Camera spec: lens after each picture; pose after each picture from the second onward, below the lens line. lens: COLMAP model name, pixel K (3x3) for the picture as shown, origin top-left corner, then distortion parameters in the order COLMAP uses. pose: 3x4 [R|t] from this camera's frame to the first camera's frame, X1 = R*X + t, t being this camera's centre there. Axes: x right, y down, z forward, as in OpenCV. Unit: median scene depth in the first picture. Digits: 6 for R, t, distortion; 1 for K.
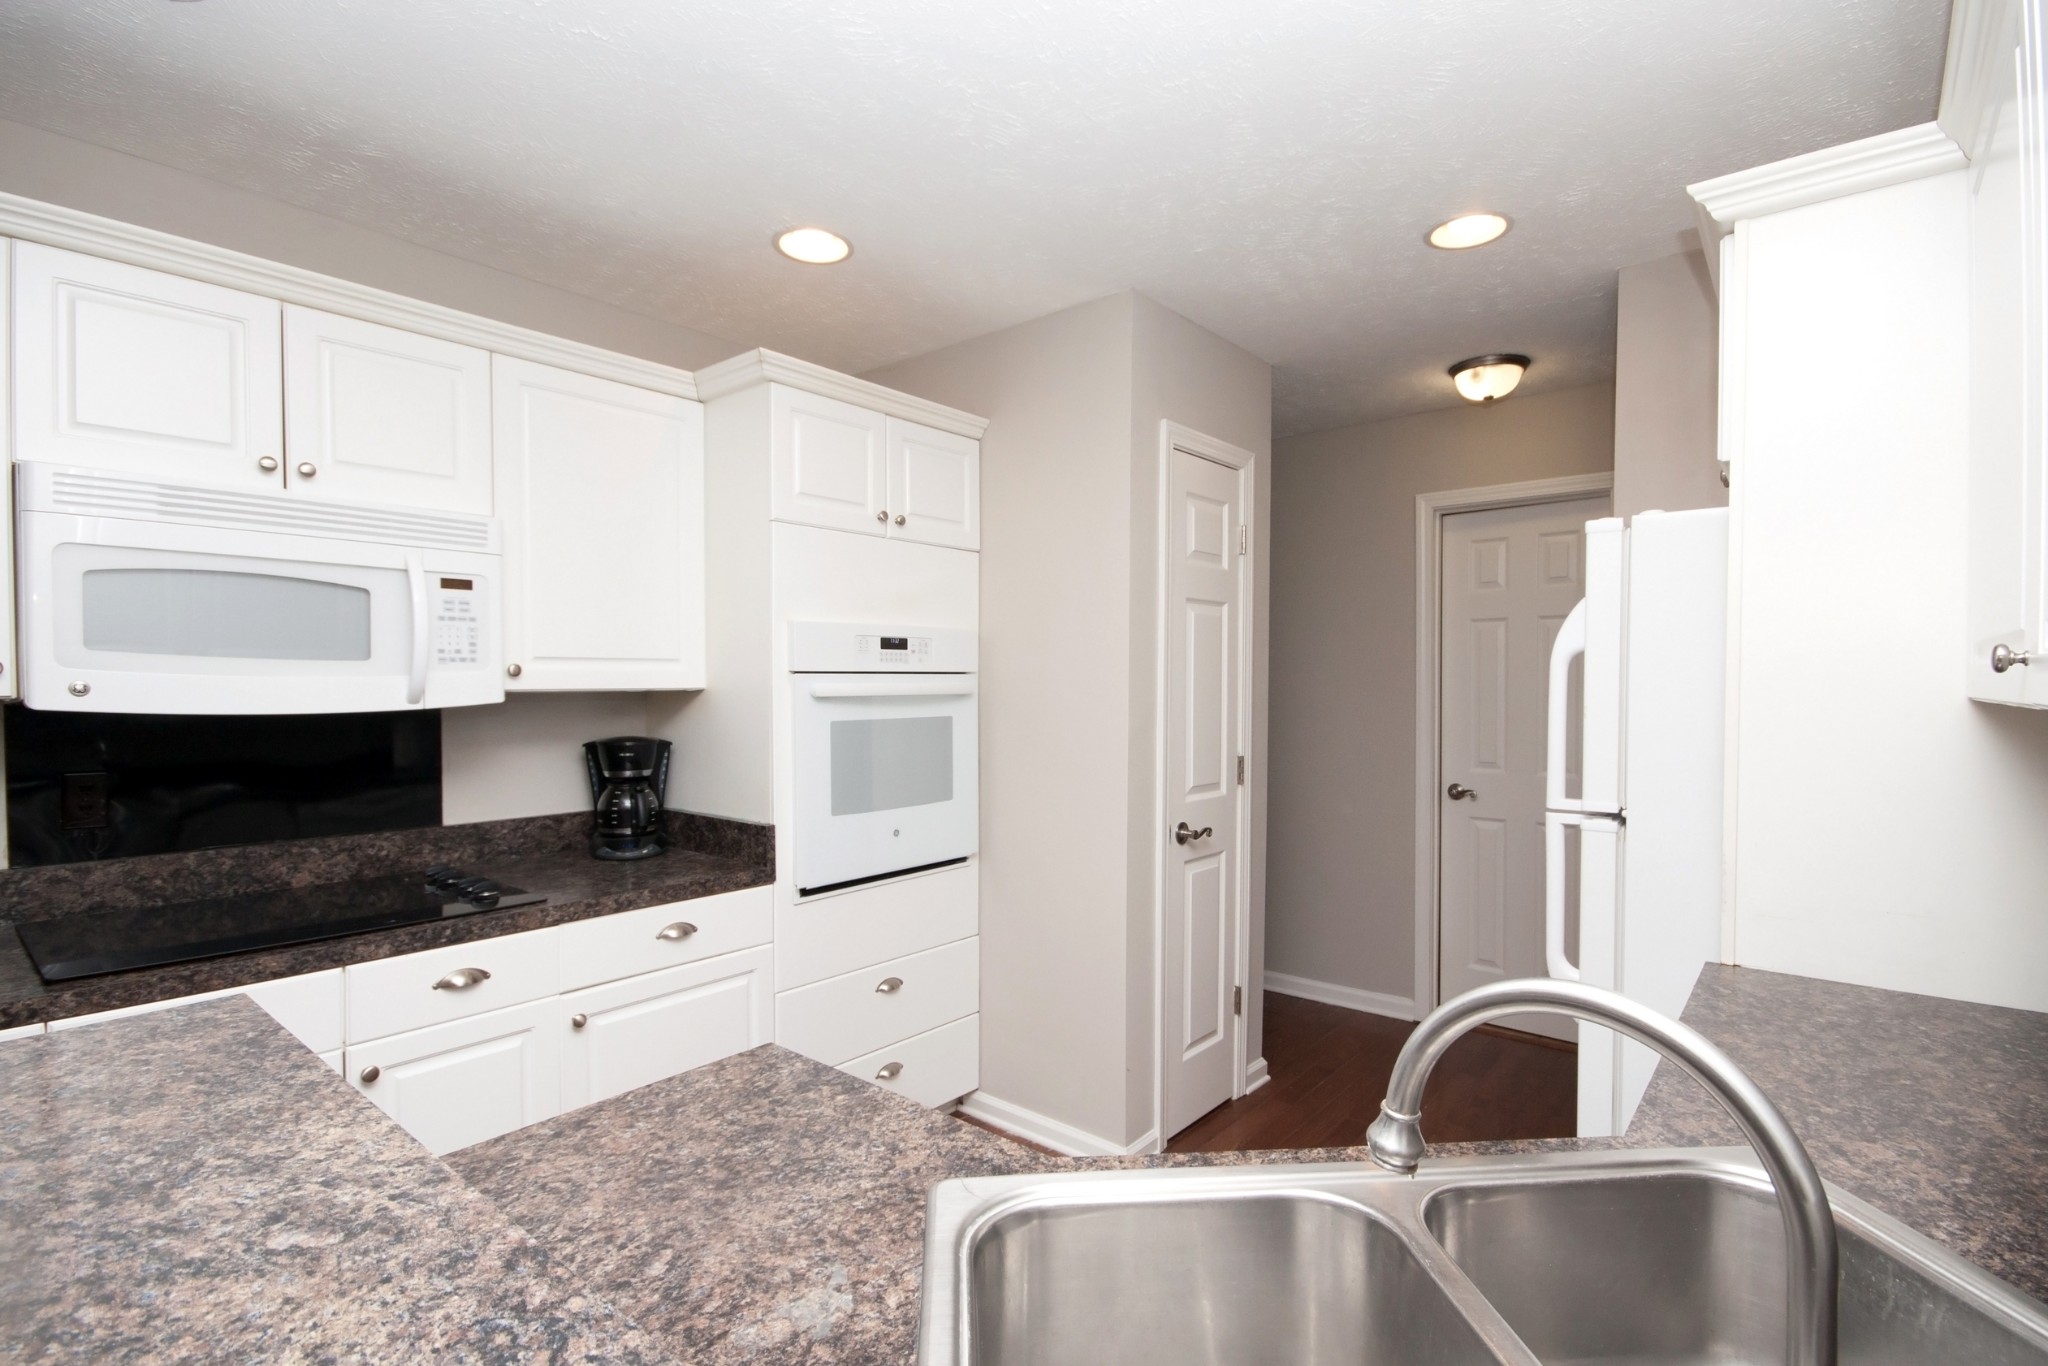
lens RADIAL K [[962.6, 0, 1032.7], [0, 962.6, 708.1], [0, 0, 1]] dist [0.005304, -0.005785]
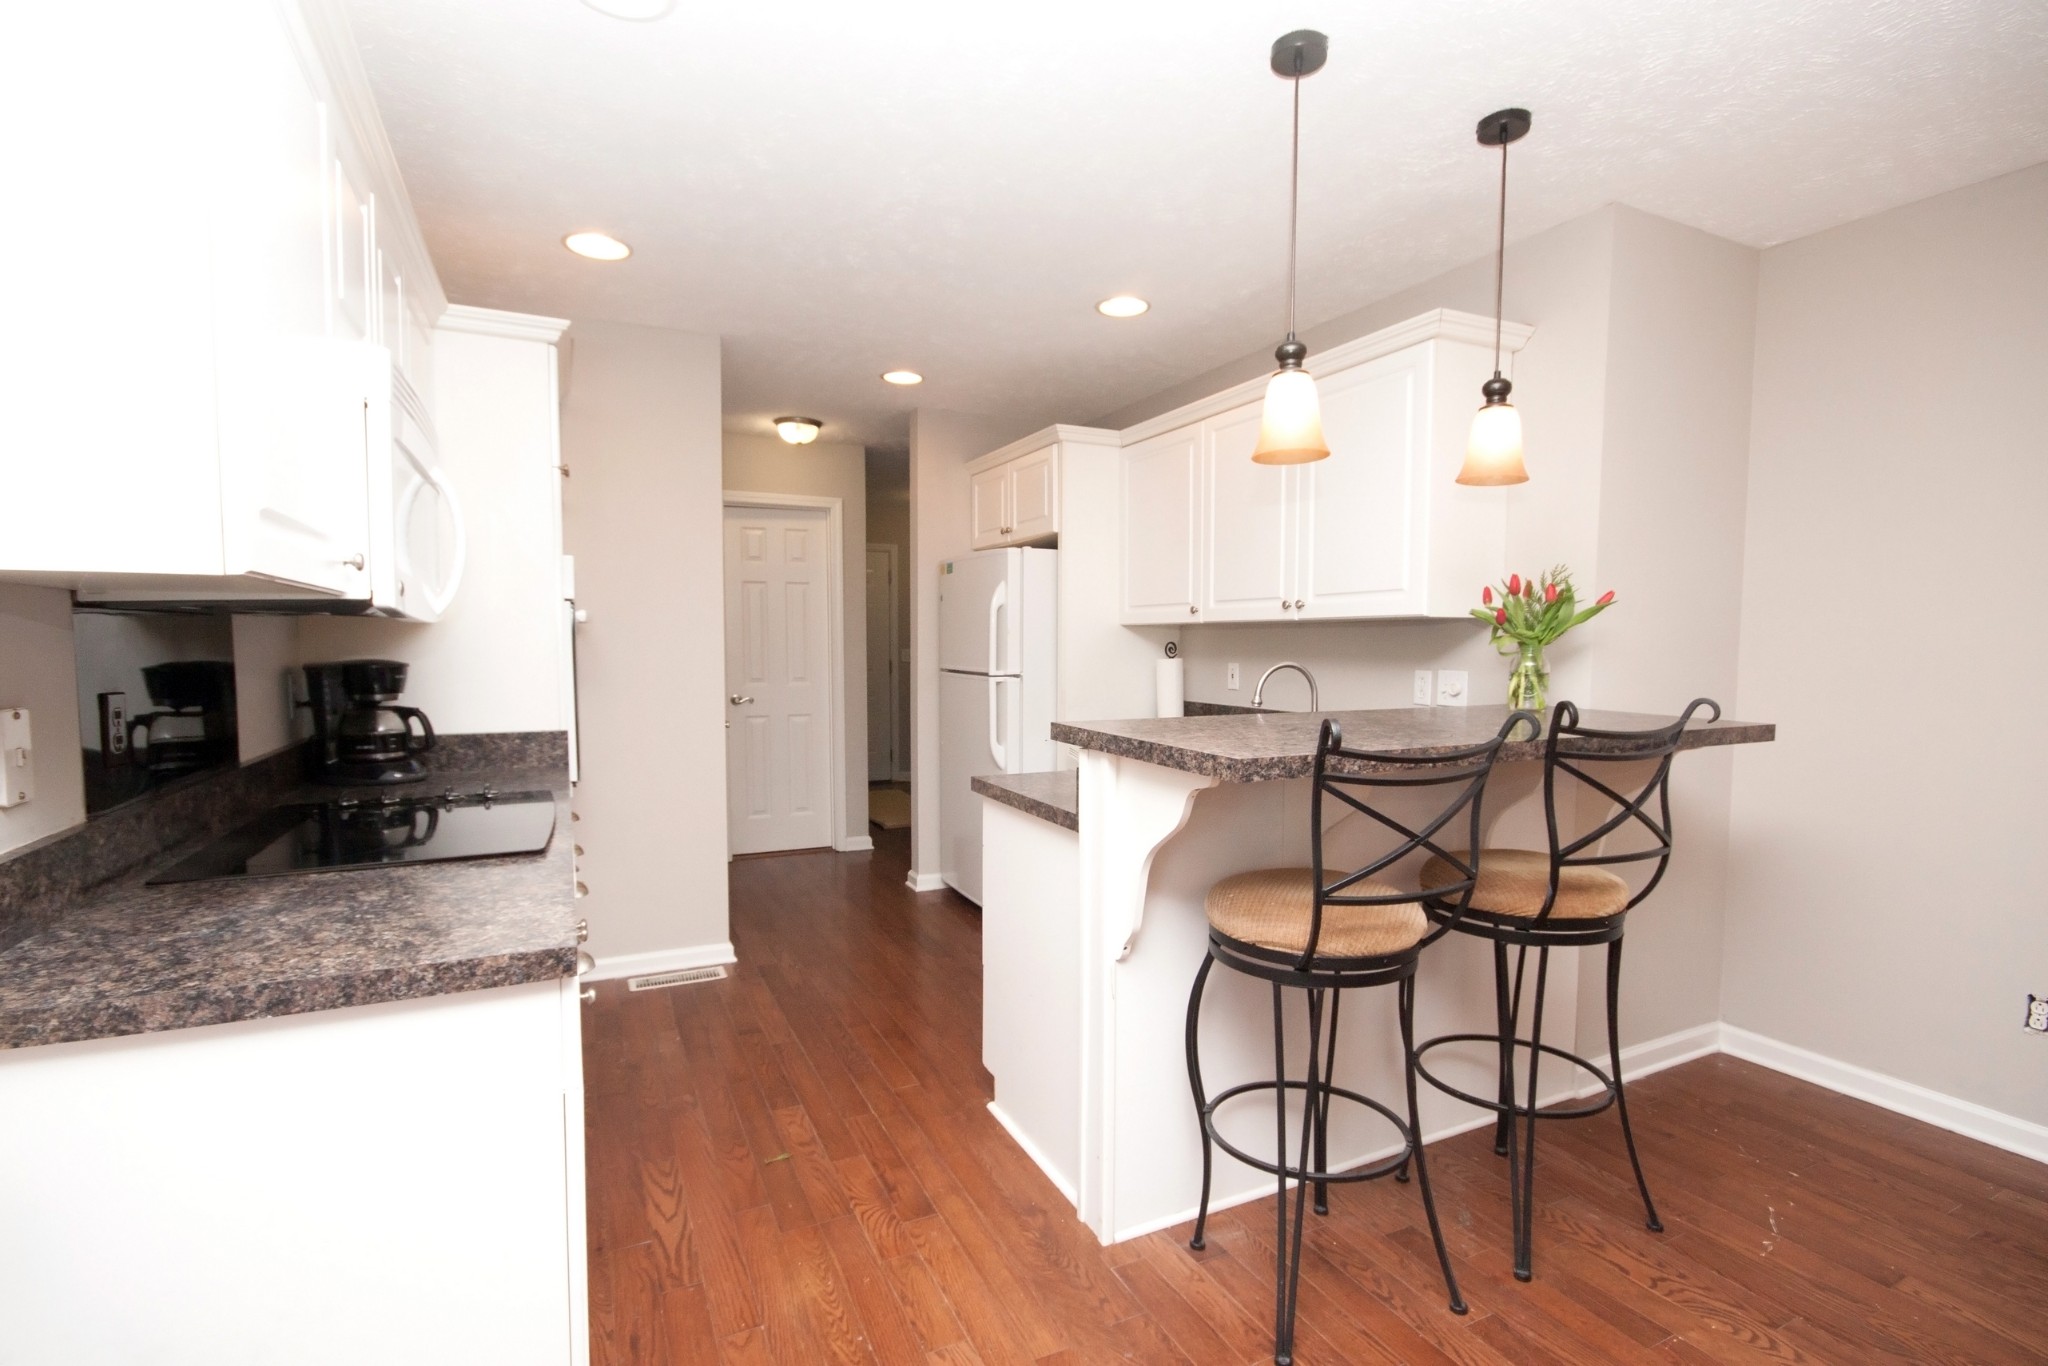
lens RADIAL K [[953.6, 0, 1031.1], [0, 953.6, 706.7], [0, 0, 1]] dist [0.007225, -0.000230]
pose [[0.399061, -0.060838, 0.914904, -1.269074], [0.023994, 0.998148, 0.055908, 0.049085], [-0.916610, -0.000359, 0.399782, 0.029738]]
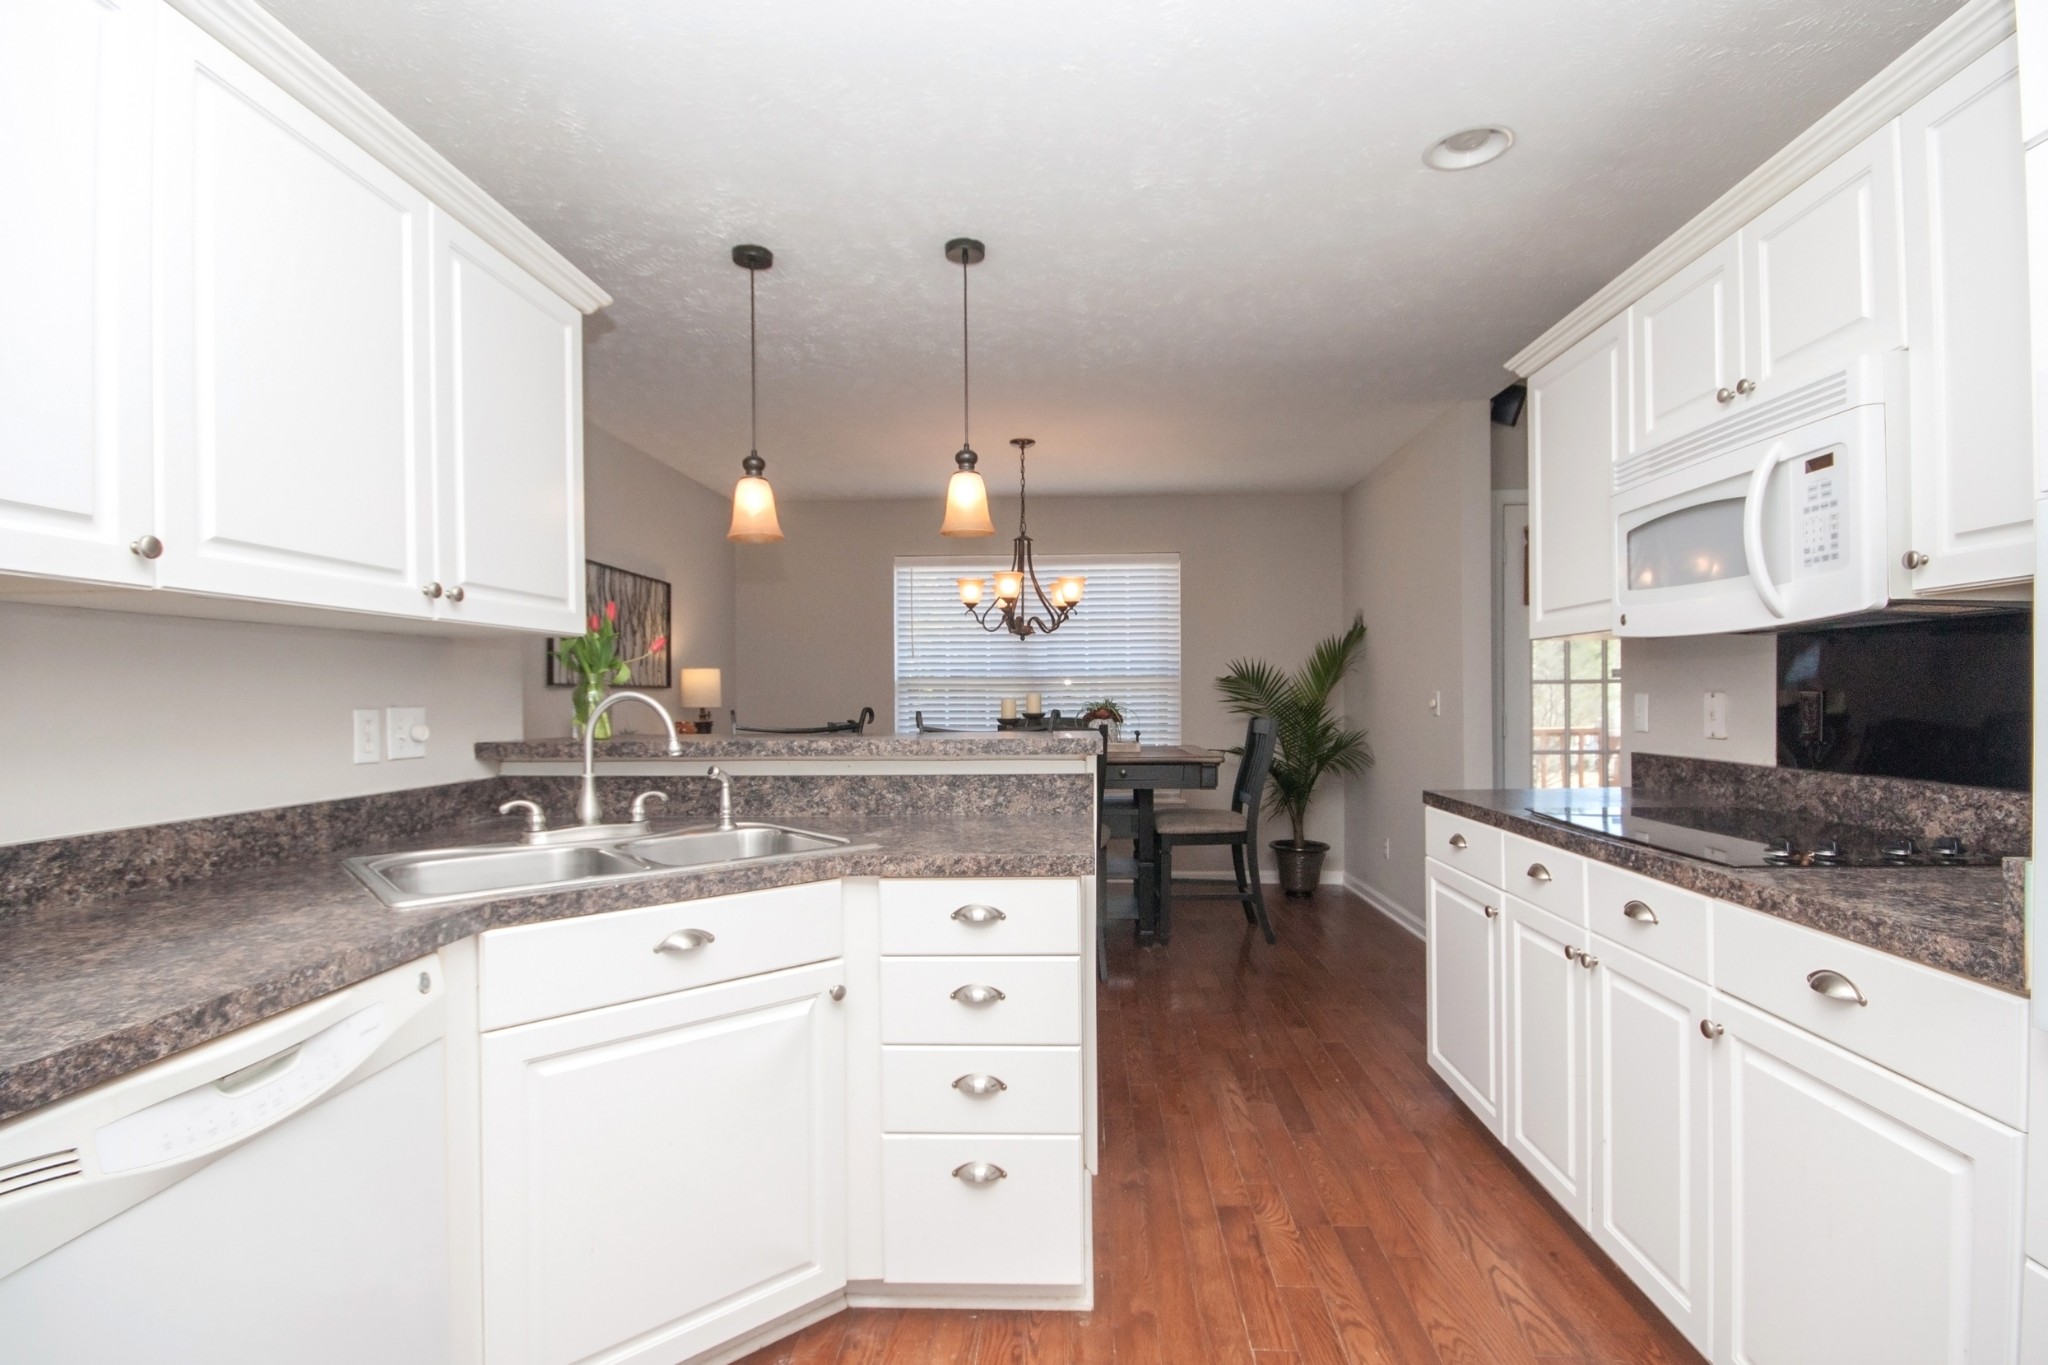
lens RADIAL K [[976.7, 0, 1034.1], [0, 976.7, 710.5], [0, 0, 1]] dist [0.017653, -0.012942]
pose [[-0.793054, 0.018959, -0.608856, 0.406160], [-0.007129, 0.999158, 0.040398, 0.045981], [0.609109, 0.036378, -0.792252, 1.250662]]
